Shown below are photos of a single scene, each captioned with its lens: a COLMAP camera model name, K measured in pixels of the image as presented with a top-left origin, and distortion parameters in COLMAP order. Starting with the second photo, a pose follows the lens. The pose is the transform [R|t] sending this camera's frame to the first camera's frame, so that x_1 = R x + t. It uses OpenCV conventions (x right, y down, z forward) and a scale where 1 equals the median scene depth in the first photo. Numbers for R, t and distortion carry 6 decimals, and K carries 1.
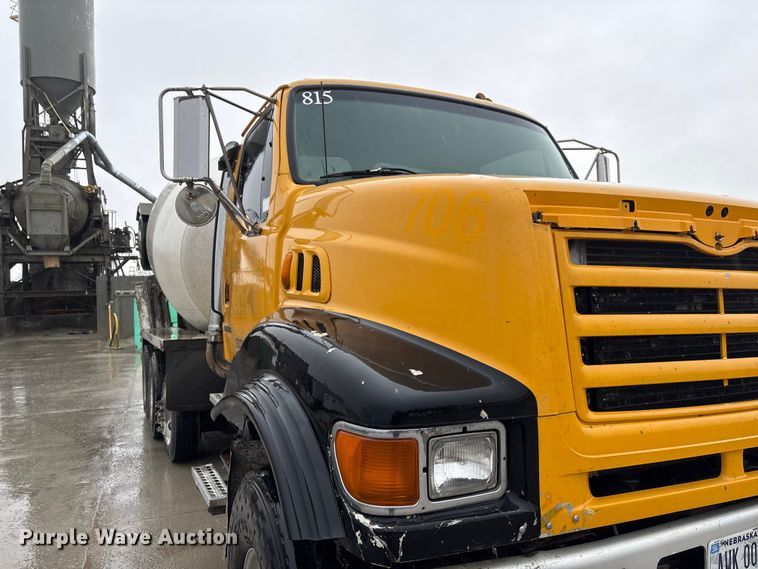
lens RADIAL K [[587.9, 0, 379.3], [0, 587.9, 288.0], [0, 0, 1]] dist [0.039625, -0.042819]
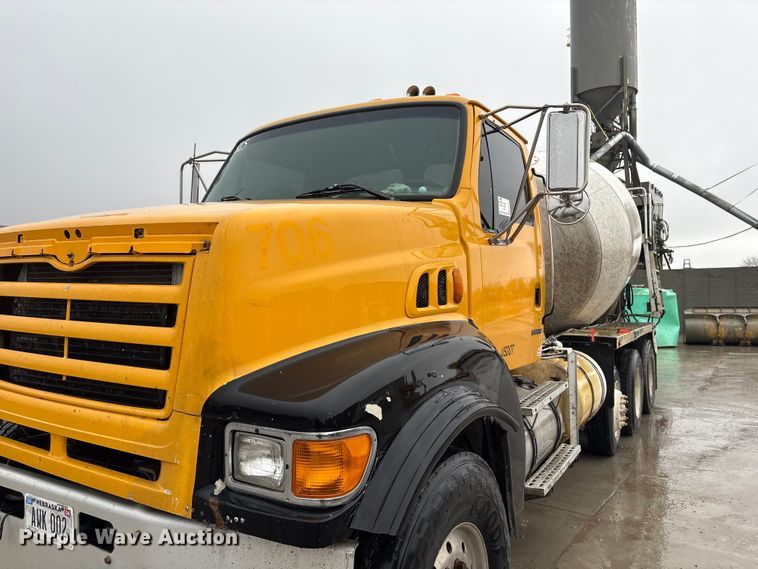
lens RADIAL K [[587.9, 0, 379.3], [0, 587.9, 288.0], [0, 0, 1]] dist [0.039625, -0.042819]
pose [[0.550032, 0.009394, -0.835091, 1.929608], [0.001935, 0.999920, 0.012523, -0.034919], [0.835142, -0.008504, 0.549969, 0.874067]]
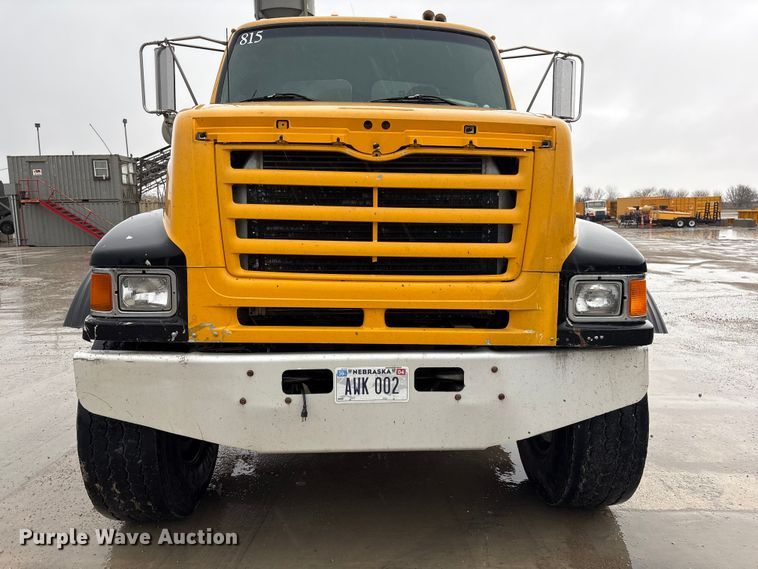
lens RADIAL K [[562.7, 0, 379.0], [0, 562.7, 284.5], [0, 0, 1]] dist [0.034295, -0.009257]
pose [[0.923330, 0.066930, -0.378130, 1.070031], [-0.007876, 0.987787, 0.155611, 0.019991], [0.383927, -0.140703, 0.912580, -0.147857]]
